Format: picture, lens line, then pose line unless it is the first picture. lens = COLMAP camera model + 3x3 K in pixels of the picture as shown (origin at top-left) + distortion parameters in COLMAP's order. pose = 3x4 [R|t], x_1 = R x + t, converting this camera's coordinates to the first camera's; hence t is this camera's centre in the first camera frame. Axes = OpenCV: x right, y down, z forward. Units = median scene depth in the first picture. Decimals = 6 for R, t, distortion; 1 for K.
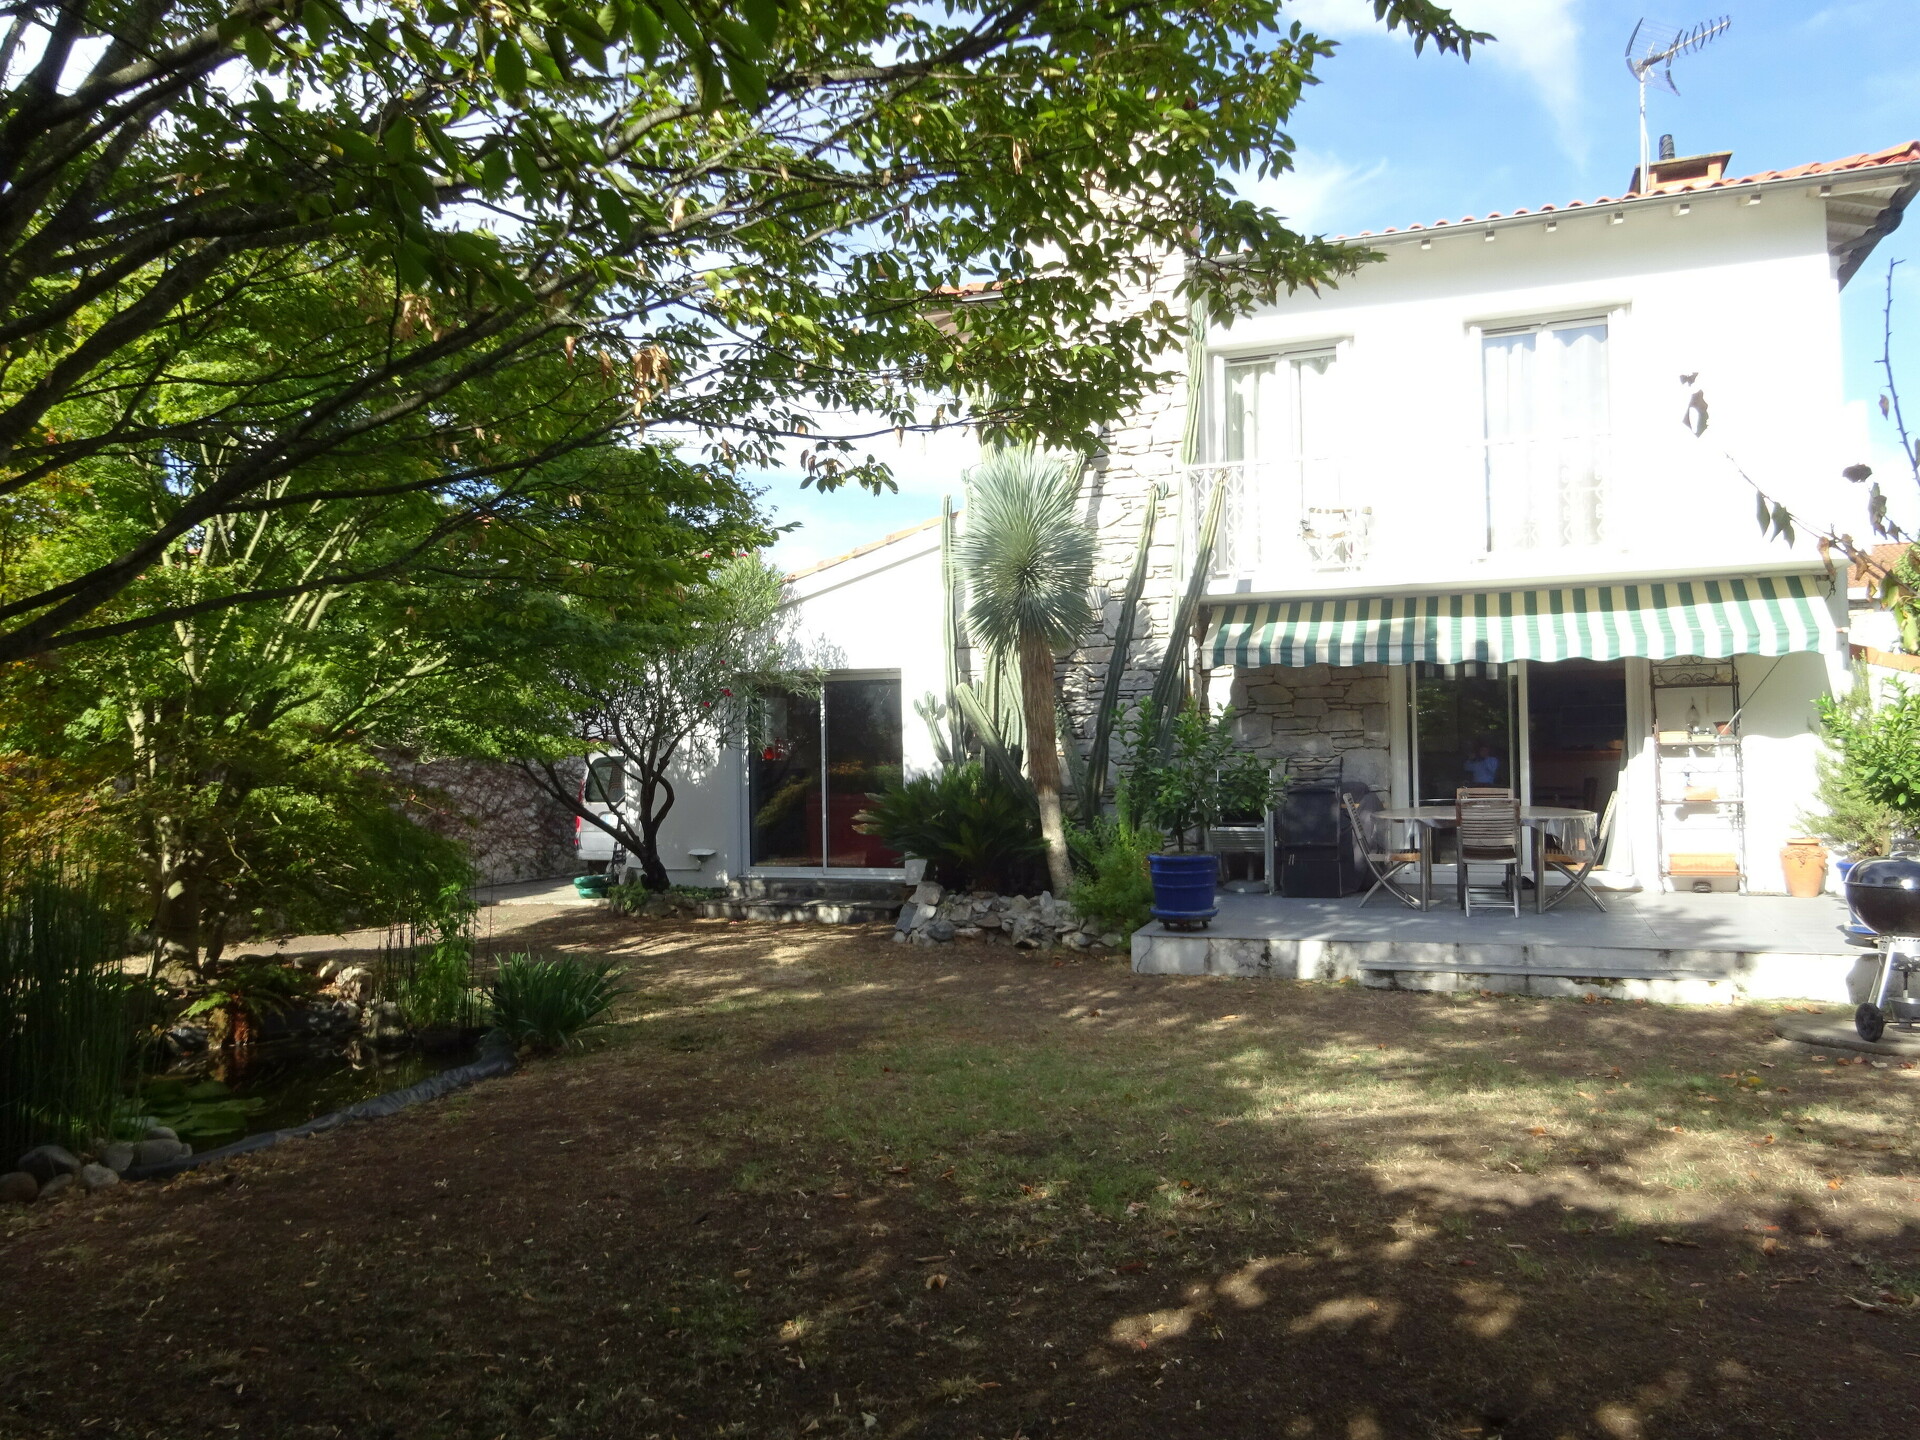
lens RADIAL K [[1422.8, 0, 960.0], [0, 1422.8, 720.0], [0, 0, 1]] dist [0.001301, 0.043100]
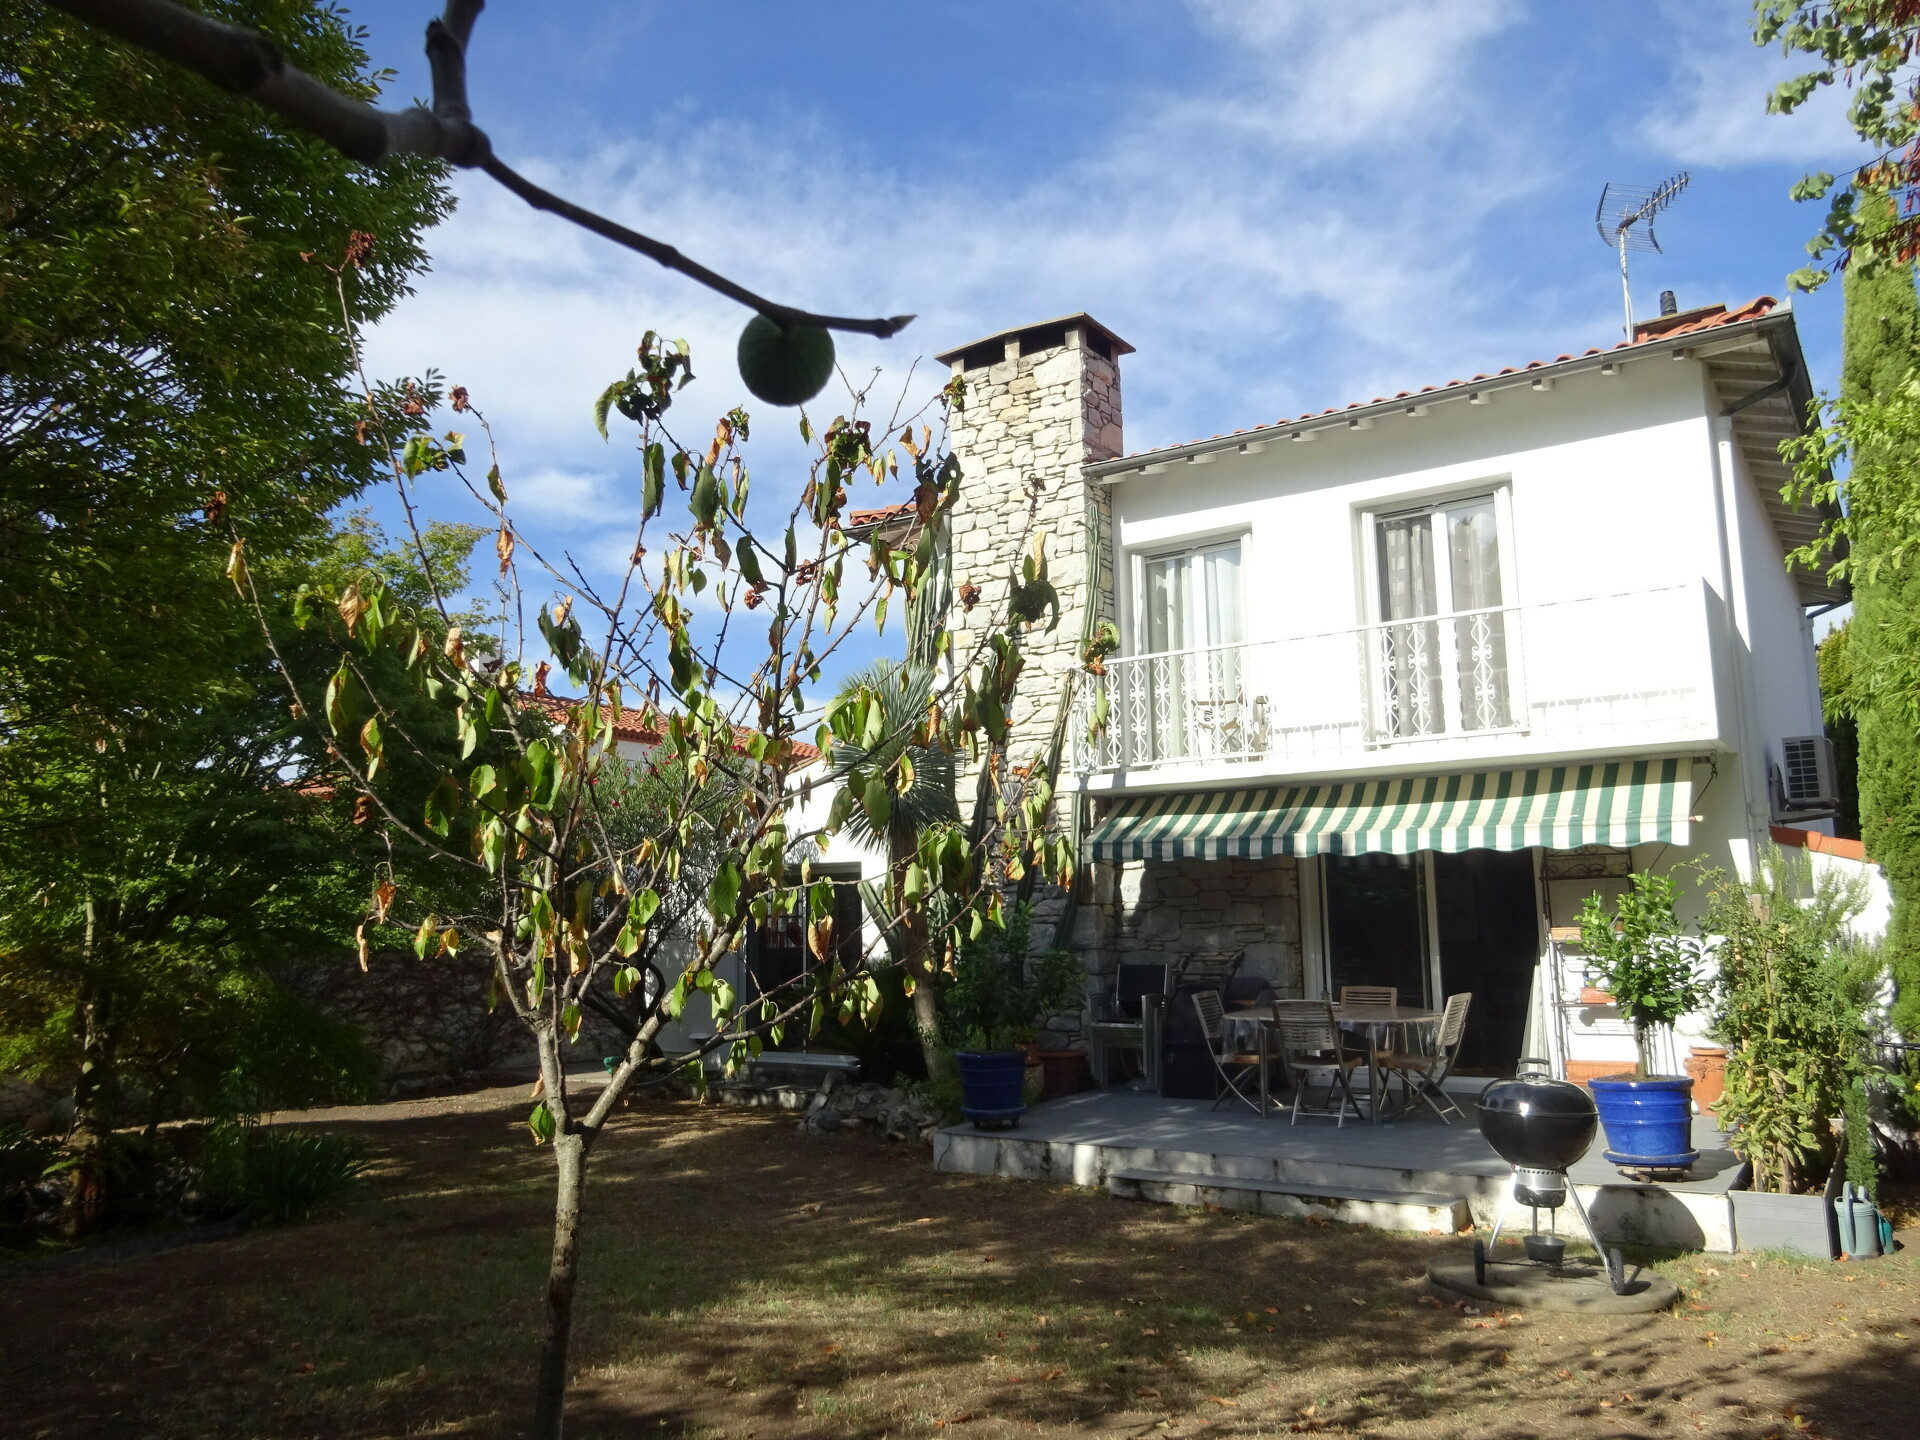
lens RADIAL K [[1422.8, 0, 960.0], [0, 1422.8, 720.0], [0, 0, 1]] dist [0.001301, 0.043100]
pose [[0.965070, -0.036328, -0.259461, 0.356853], [0.004917, 0.992677, -0.120698, -0.015590], [0.261946, 0.115206, 0.958182, -0.003236]]
